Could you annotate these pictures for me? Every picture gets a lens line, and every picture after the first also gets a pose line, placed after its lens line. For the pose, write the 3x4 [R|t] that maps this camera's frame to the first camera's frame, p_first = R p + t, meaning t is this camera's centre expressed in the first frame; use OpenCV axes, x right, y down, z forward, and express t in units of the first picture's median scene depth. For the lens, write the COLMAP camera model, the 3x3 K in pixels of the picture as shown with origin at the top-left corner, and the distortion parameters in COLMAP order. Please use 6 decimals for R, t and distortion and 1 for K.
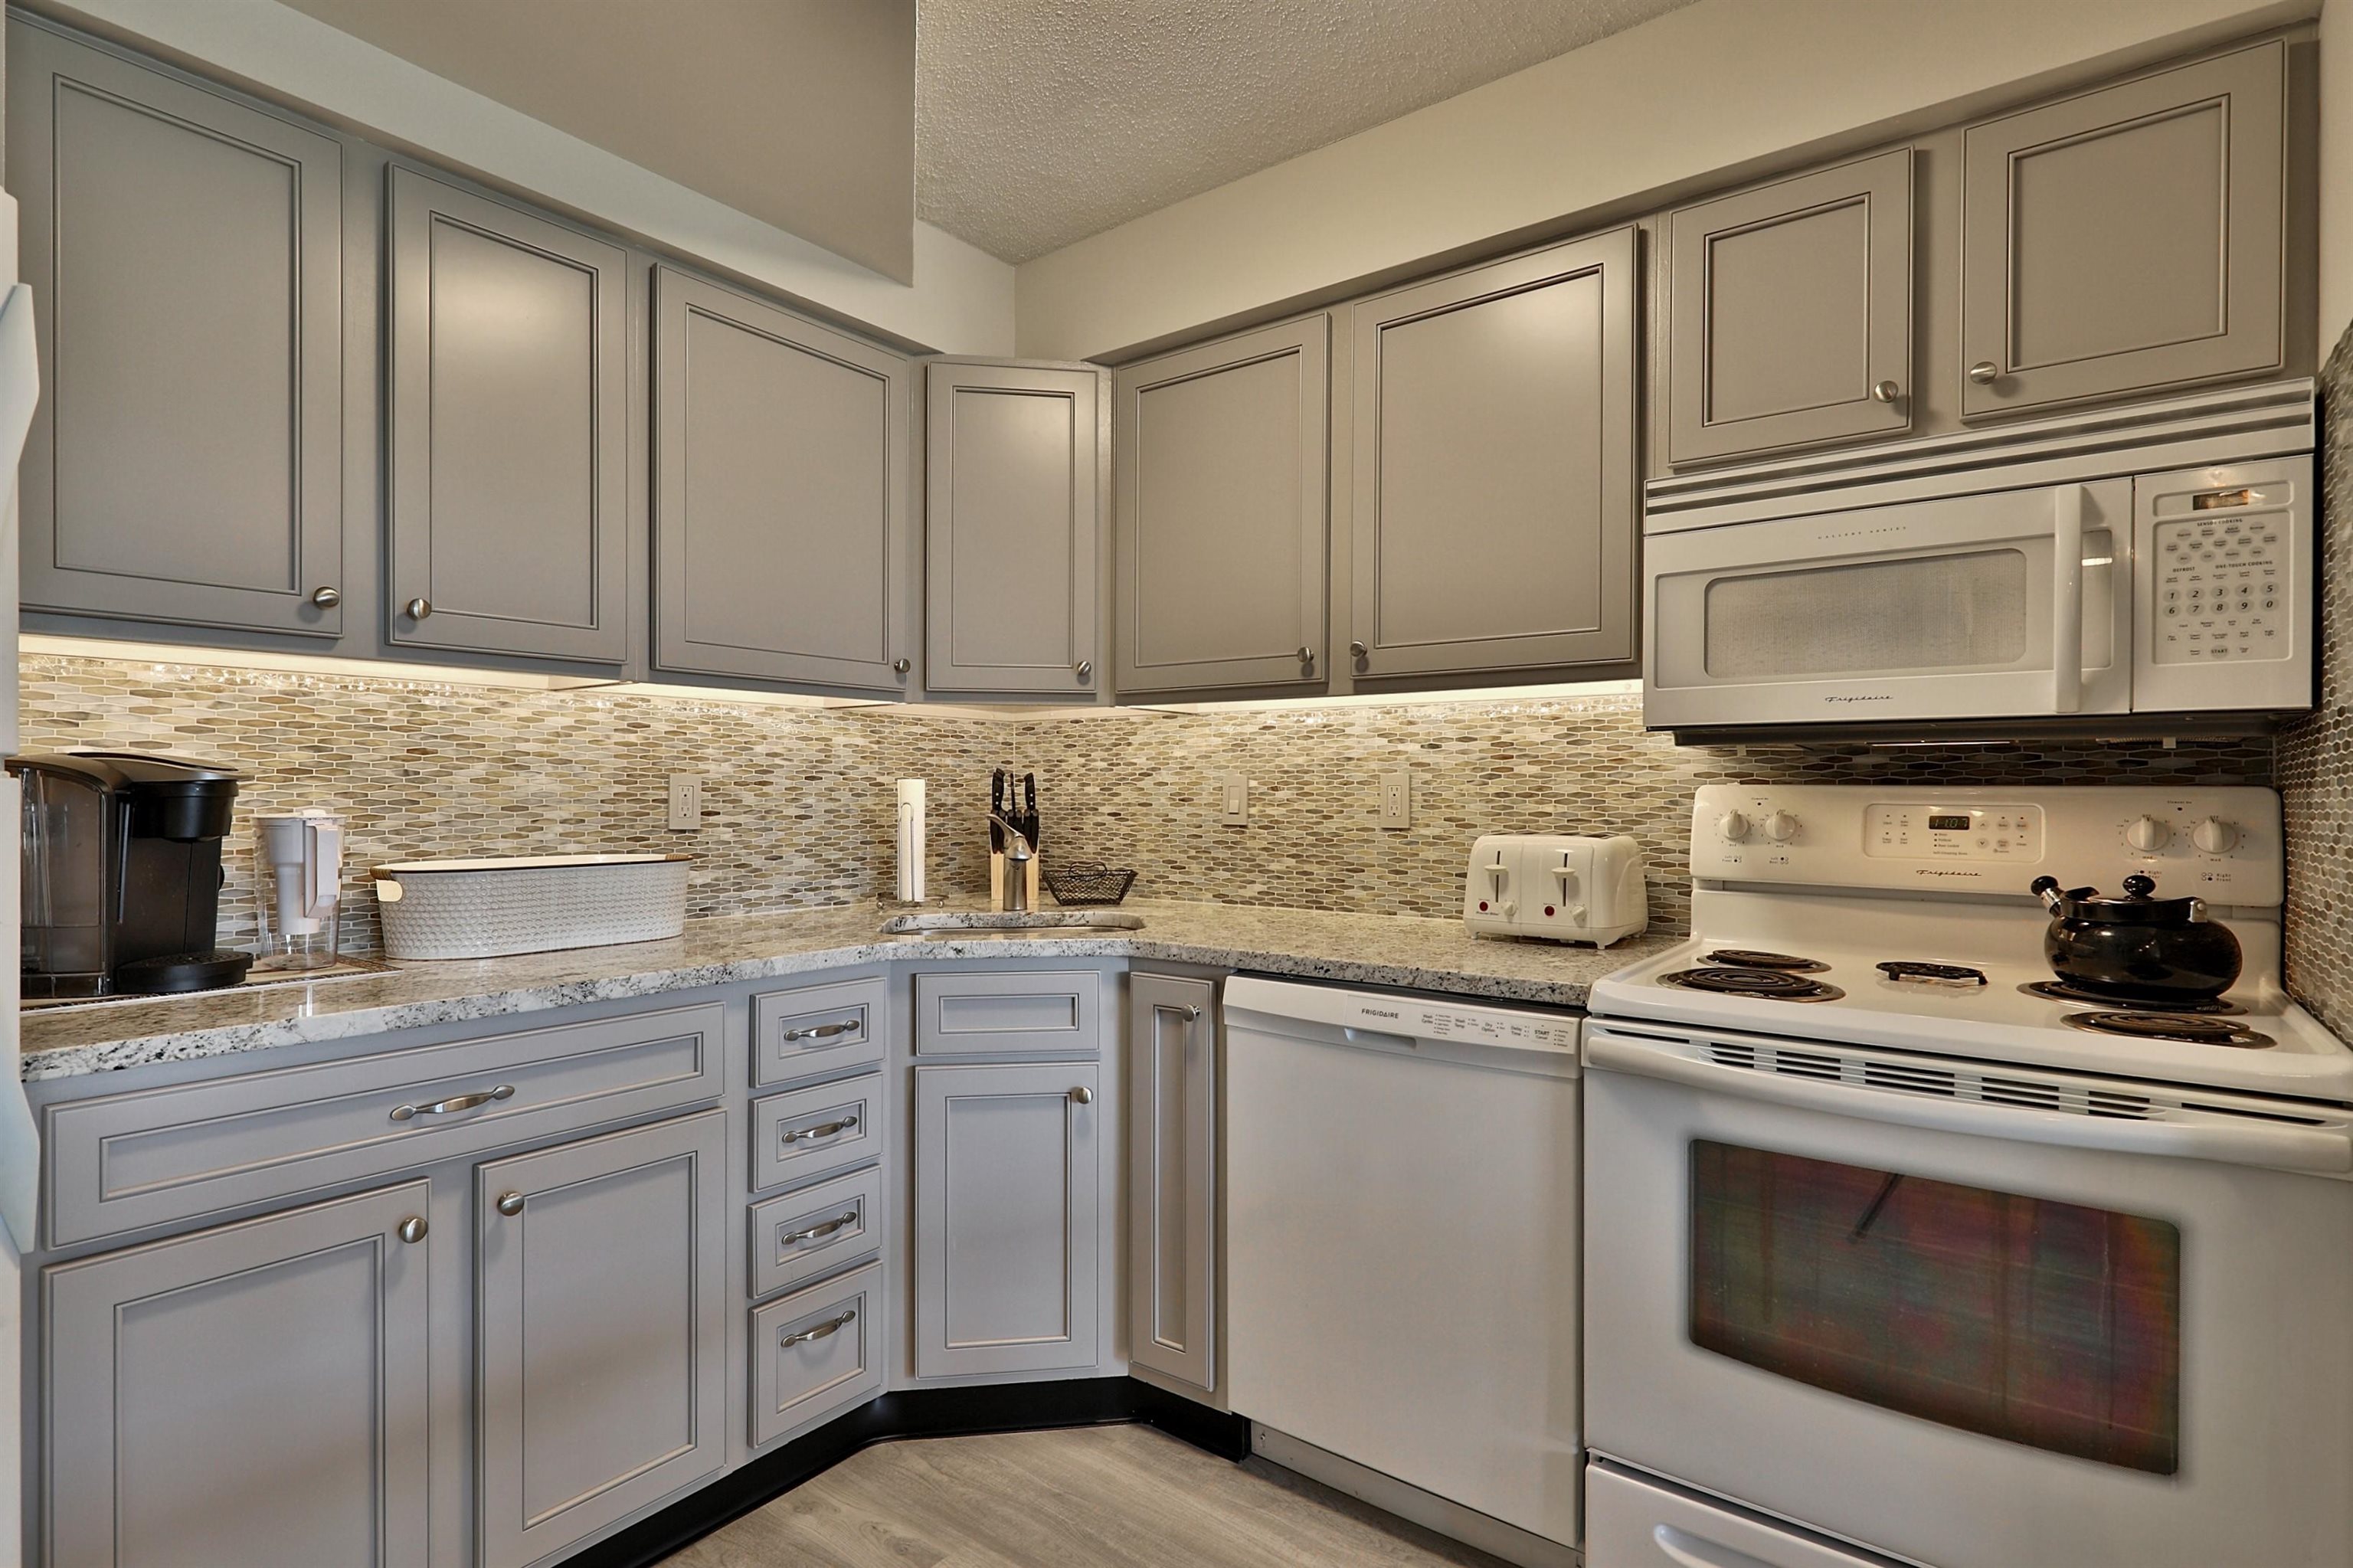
lens RADIAL K [[1131.5, 0, 1184.7], [0, 1131.5, 789.5], [0, 0, 1]] dist [0.002242, -0.002647]
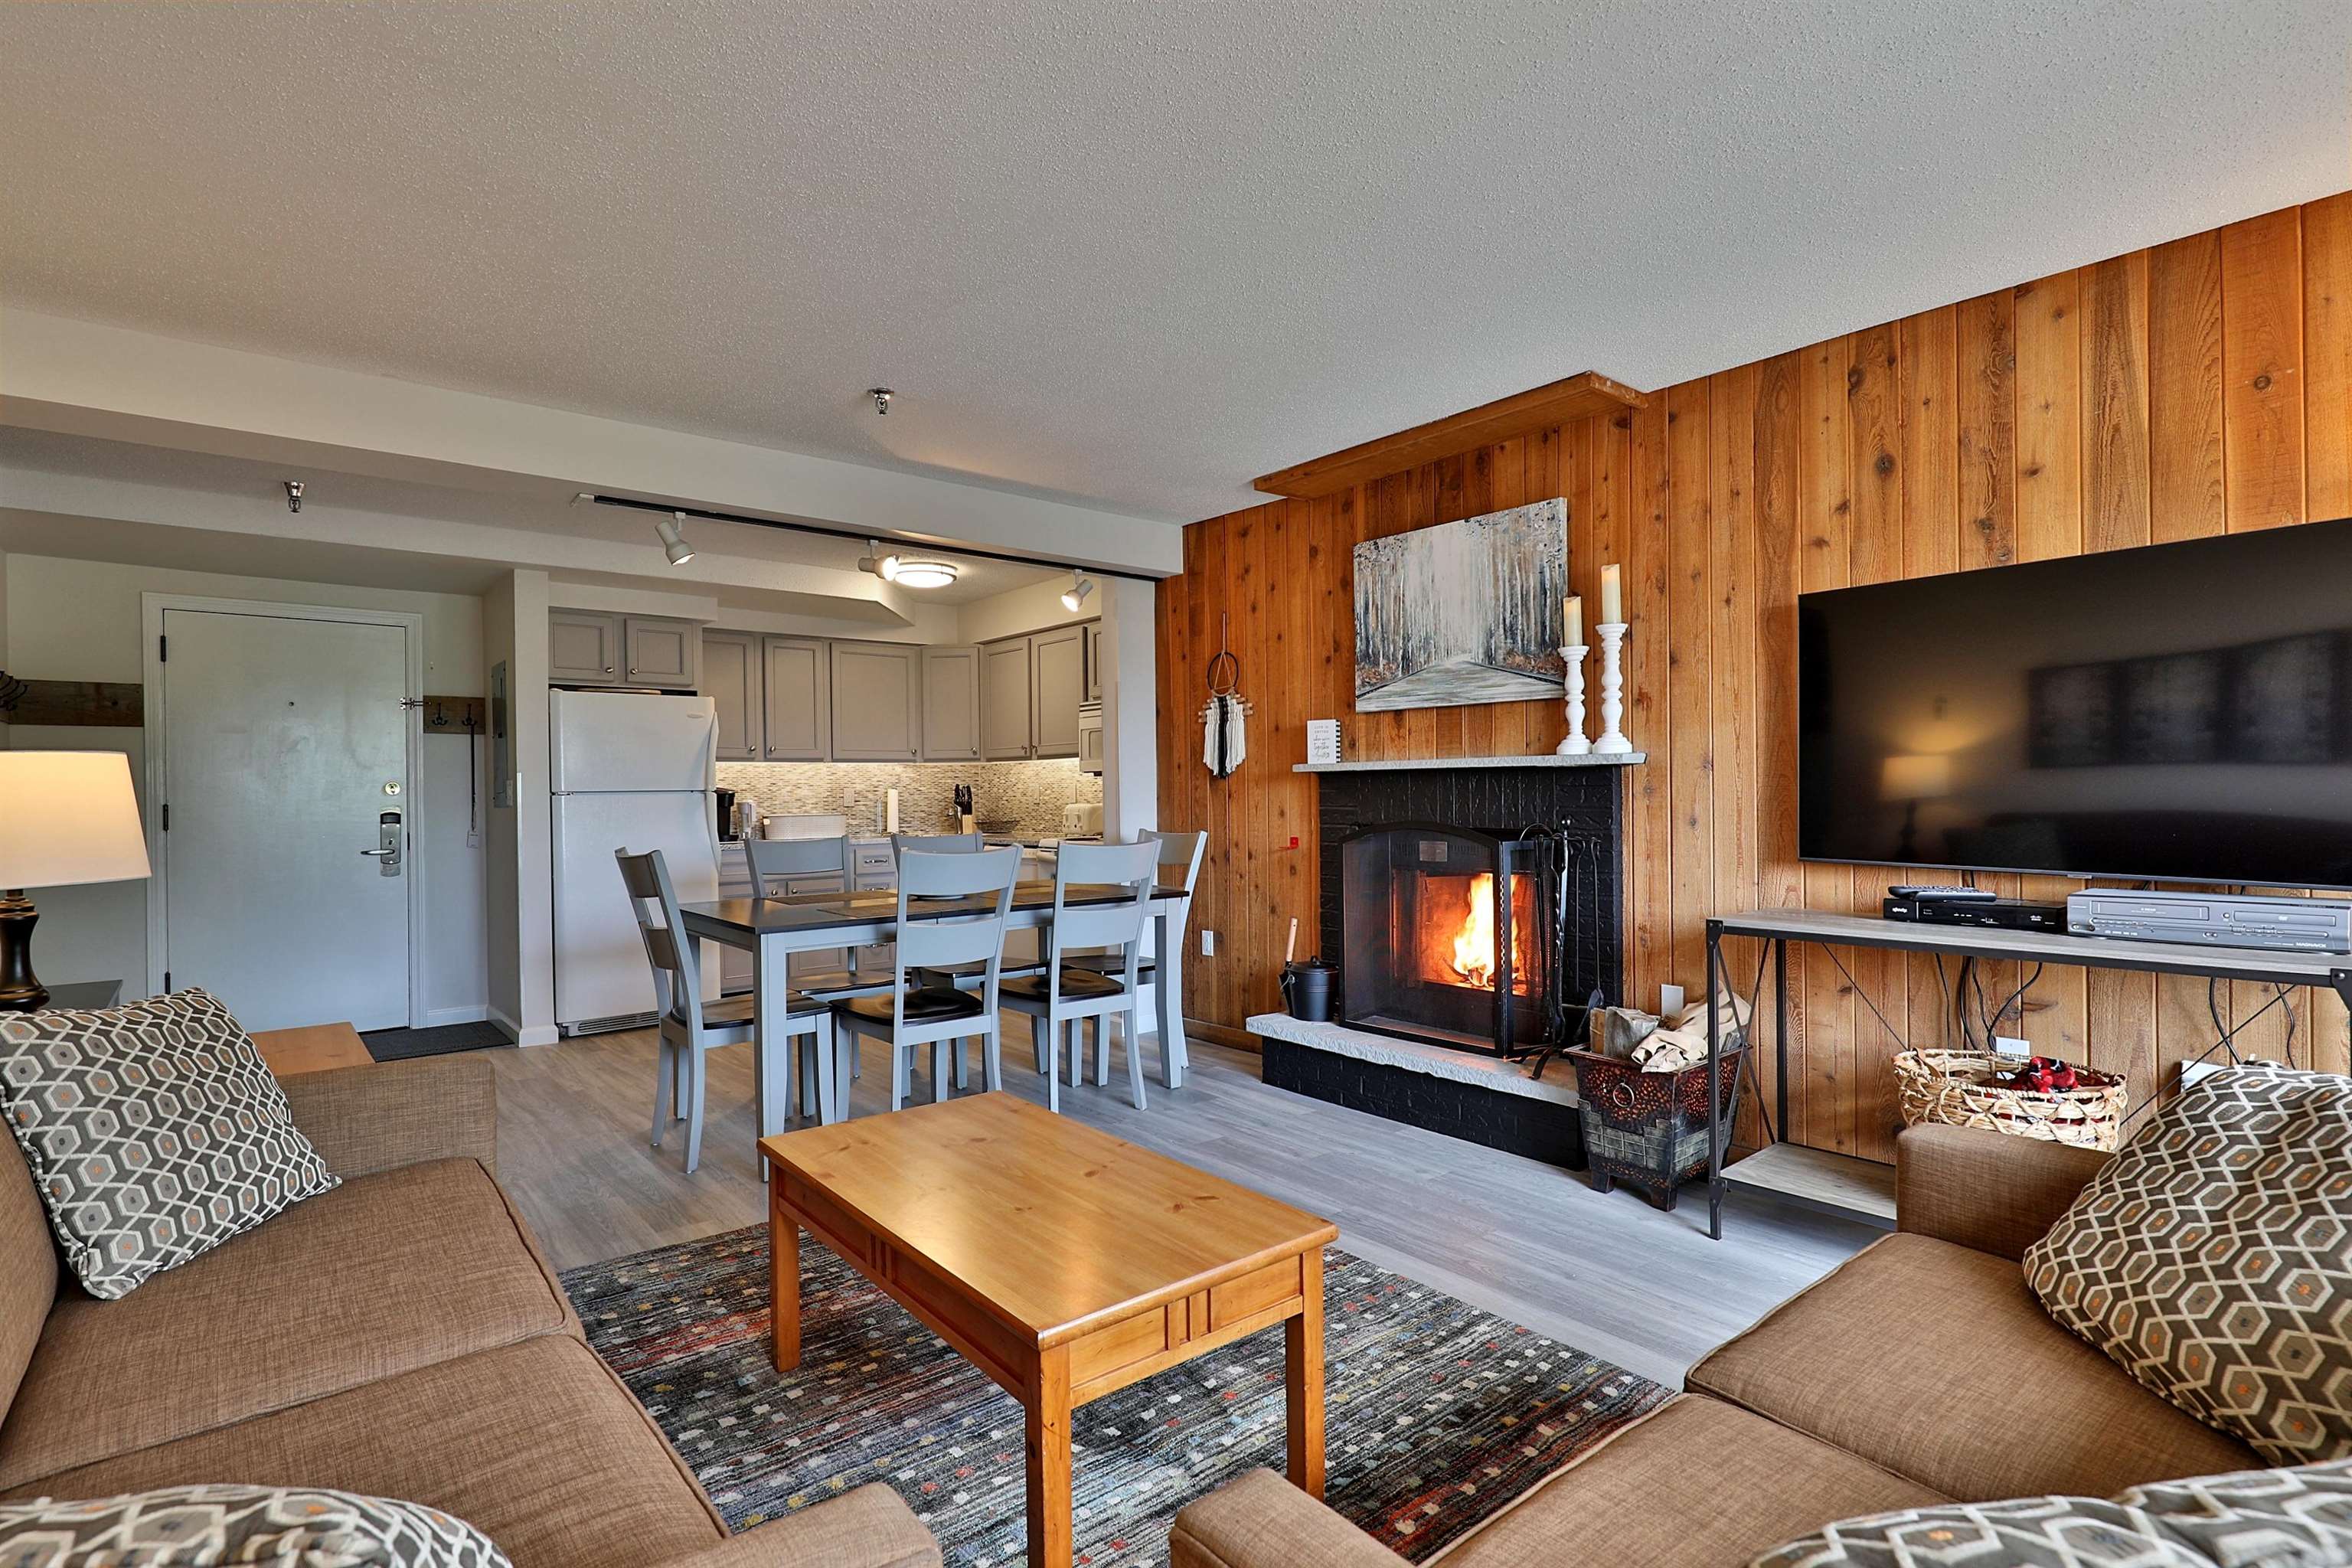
lens RADIAL K [[1131.0, 0, 1197.2], [0, 1131.0, 787.2], [0, 0, 1]] dist [0.002242, -0.002647]
pose [[0.975837, -0.016858, -0.217846, 1.387307], [0.016995, 0.999855, -0.001242, 0.003981], [0.217836, -0.002490, 0.975982, -2.158730]]
